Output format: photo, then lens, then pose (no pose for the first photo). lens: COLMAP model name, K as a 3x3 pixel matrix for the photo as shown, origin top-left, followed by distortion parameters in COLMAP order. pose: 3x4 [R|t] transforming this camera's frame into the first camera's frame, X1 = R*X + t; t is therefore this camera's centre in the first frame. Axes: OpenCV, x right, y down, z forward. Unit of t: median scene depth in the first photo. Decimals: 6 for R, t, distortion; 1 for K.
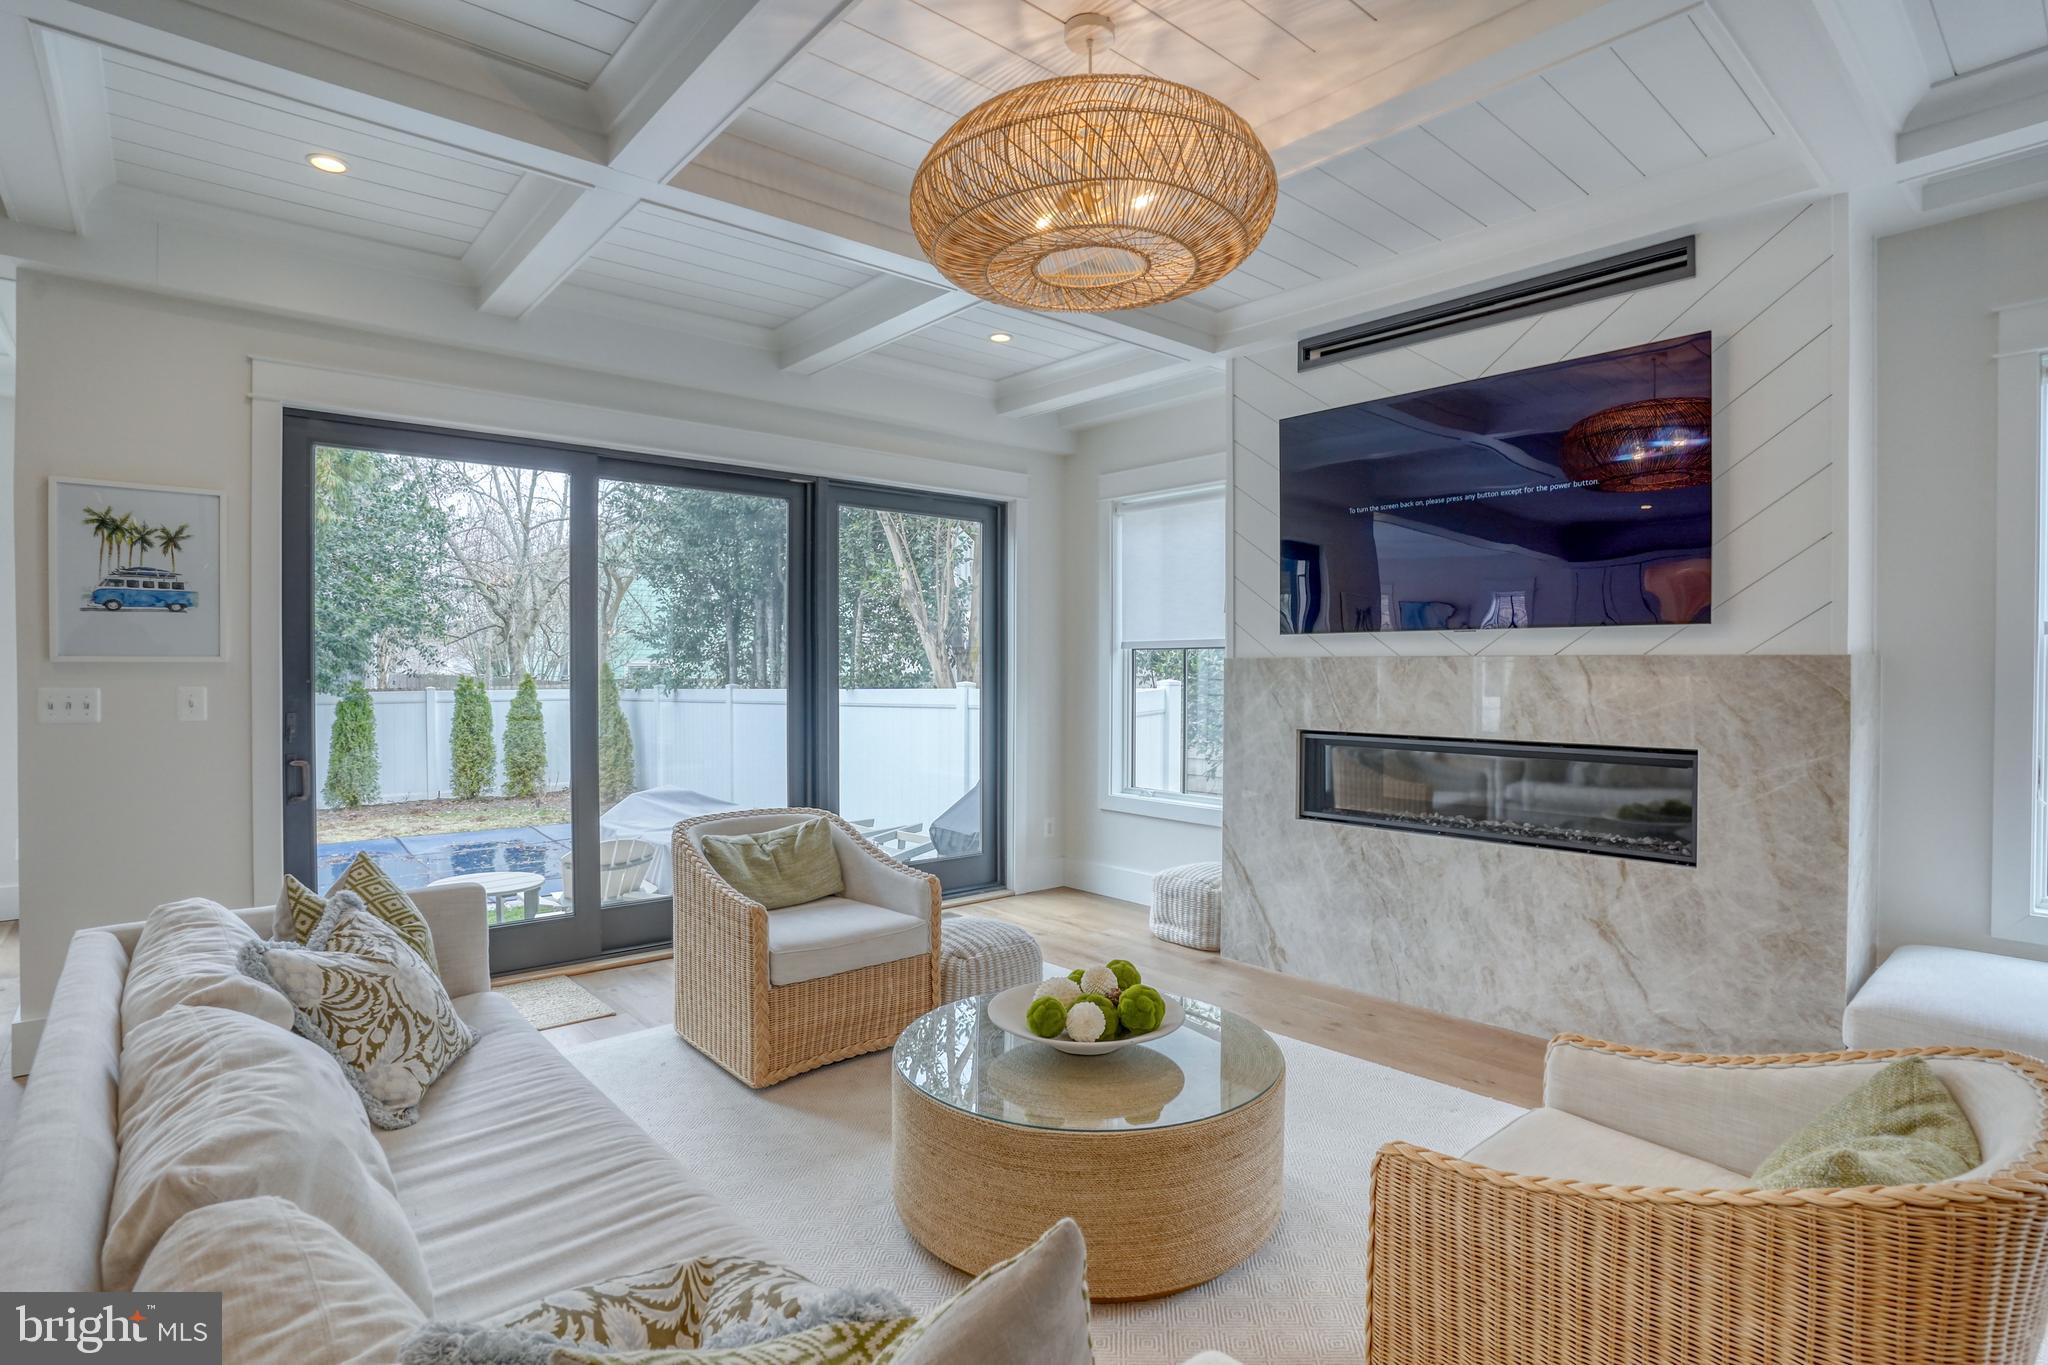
lens RADIAL K [[1032.5, 0, 1033.0], [0, 1032.5, 679.4], [0, 0, 1]] dist [-0.056726, 0.024319]
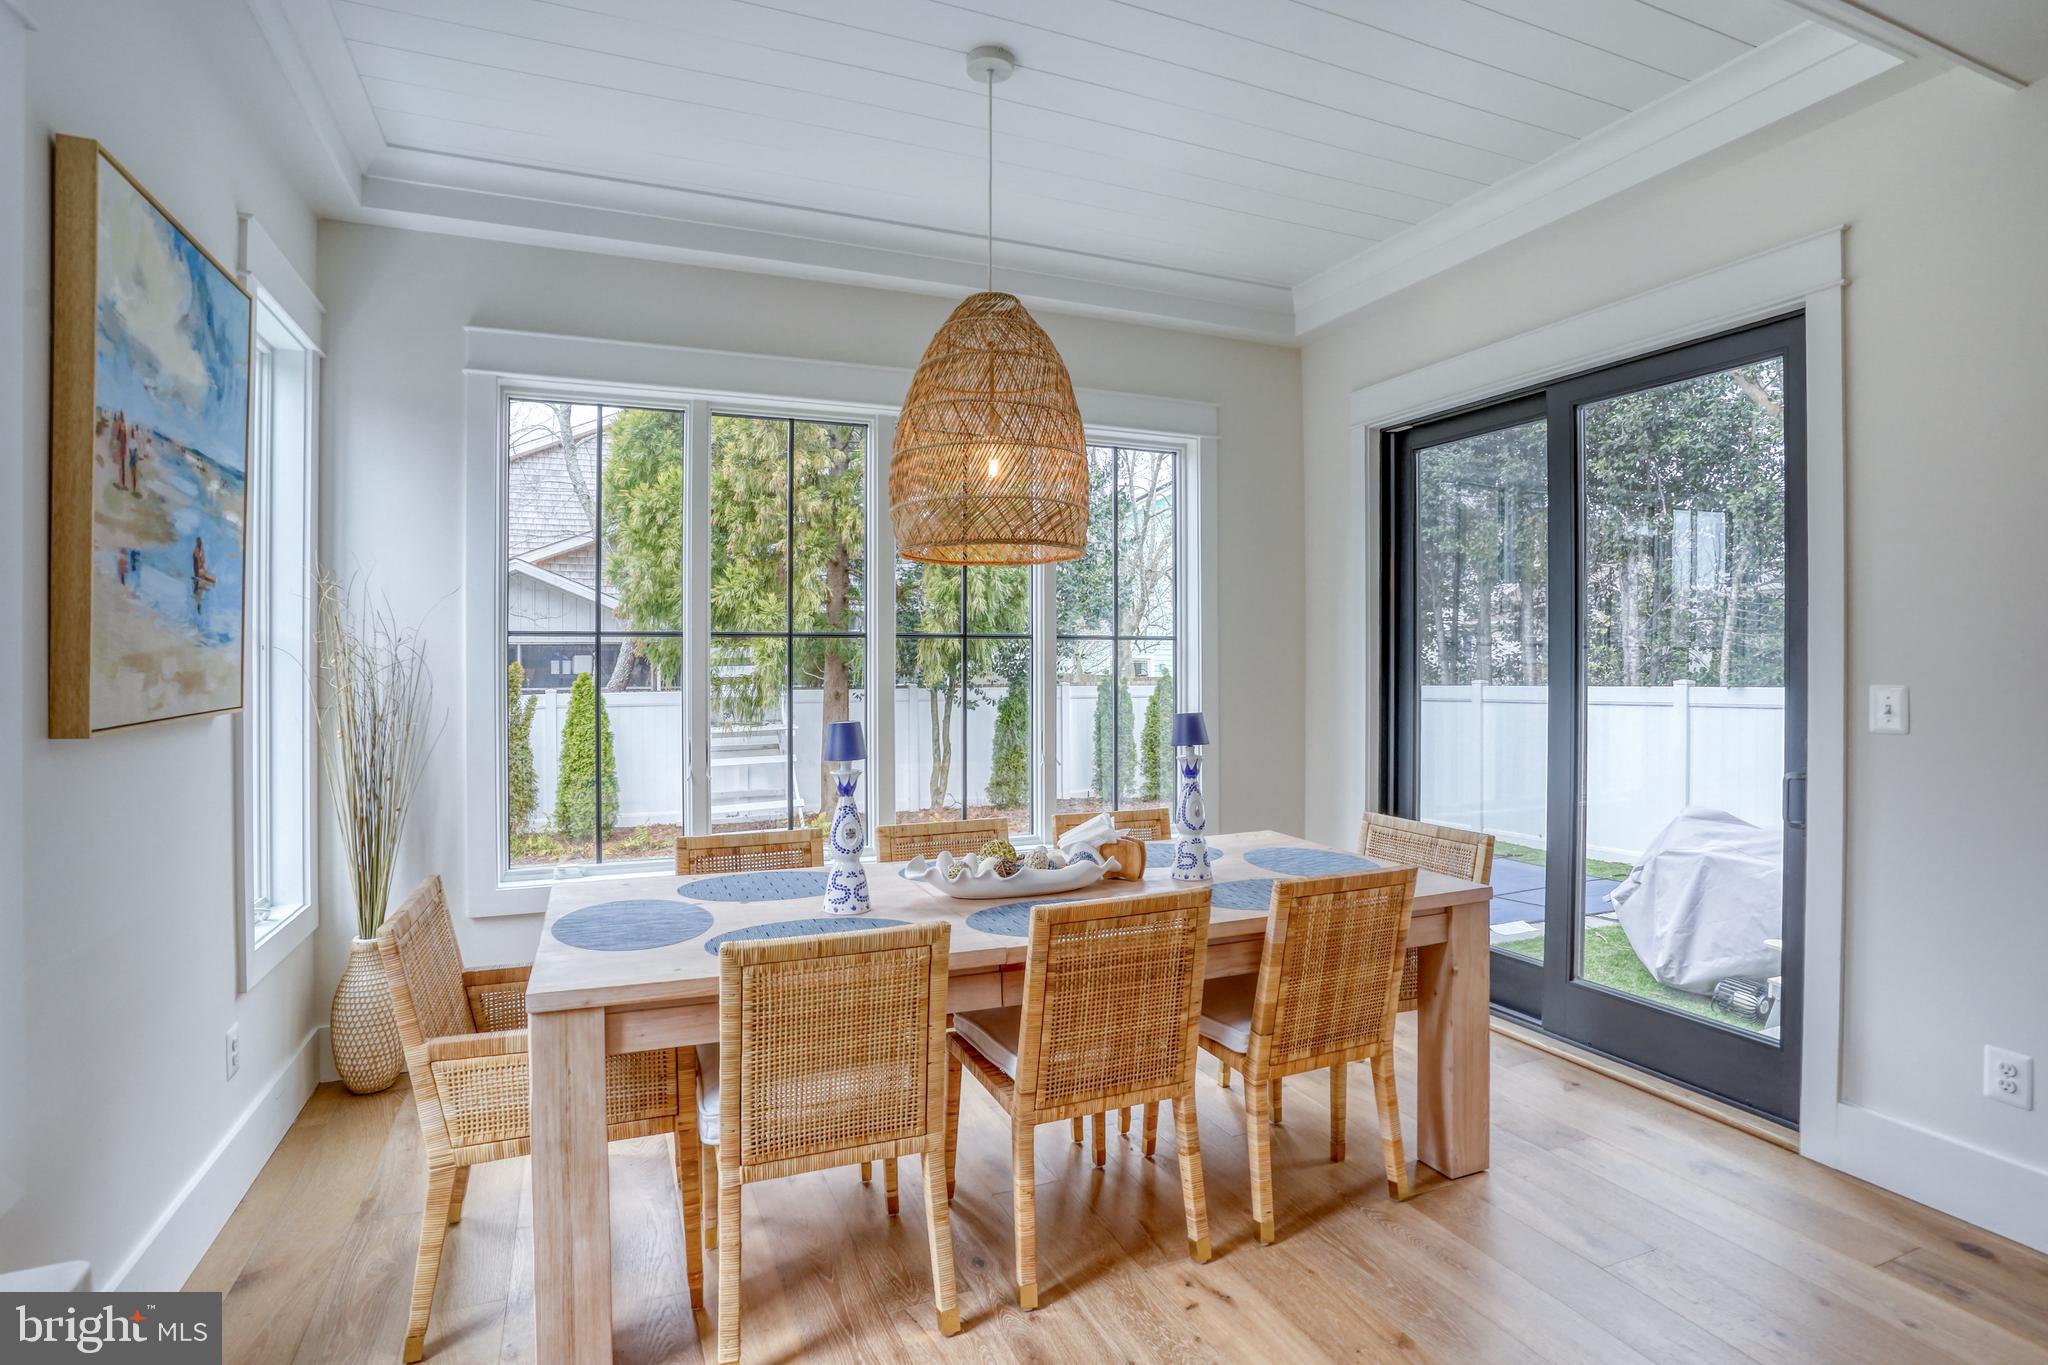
lens RADIAL K [[1032.5, 0, 1018.4], [0, 1032.5, 664.9], [0, 0, 1]] dist [-0.056726, 0.024319]
pose [[0.954455, 0.002049, -0.298348, -1.279481], [-0.004769, 0.999953, -0.008388, 0.000512], [0.298317, 0.009428, 0.954420, 0.128172]]
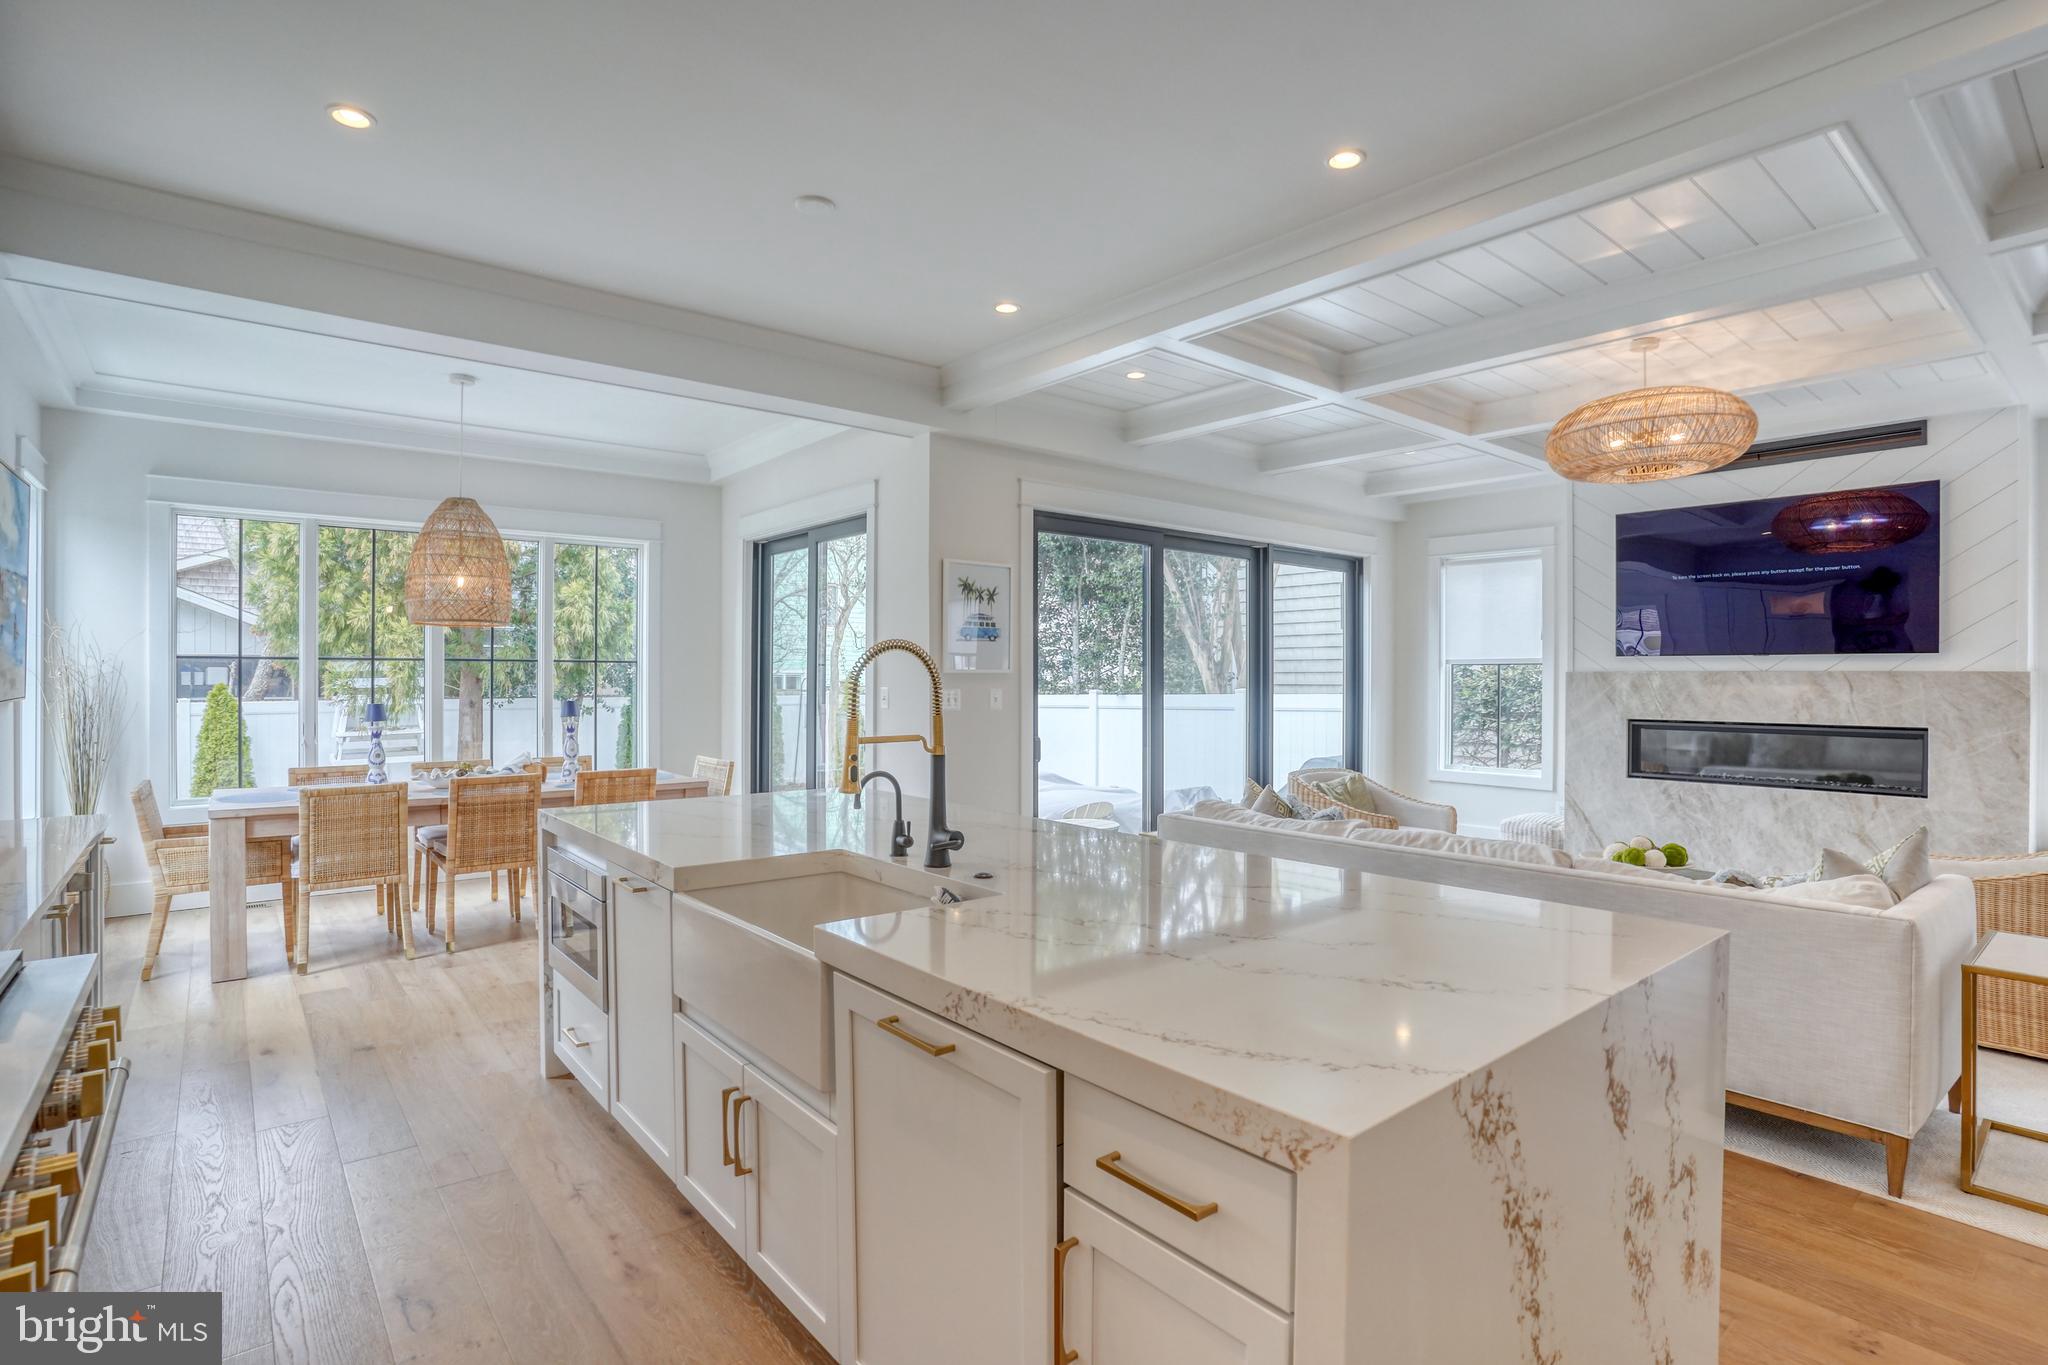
lens RADIAL K [[1032.5, 0, 1029.4], [0, 1032.5, 679.6], [0, 0, 1]] dist [-0.056726, 0.024319]
pose [[0.999756, 0.003541, -0.021812, -0.689366], [-0.003716, 0.999961, -0.007995, 0.007558], [0.021783, 0.008074, 0.999730, -0.599388]]
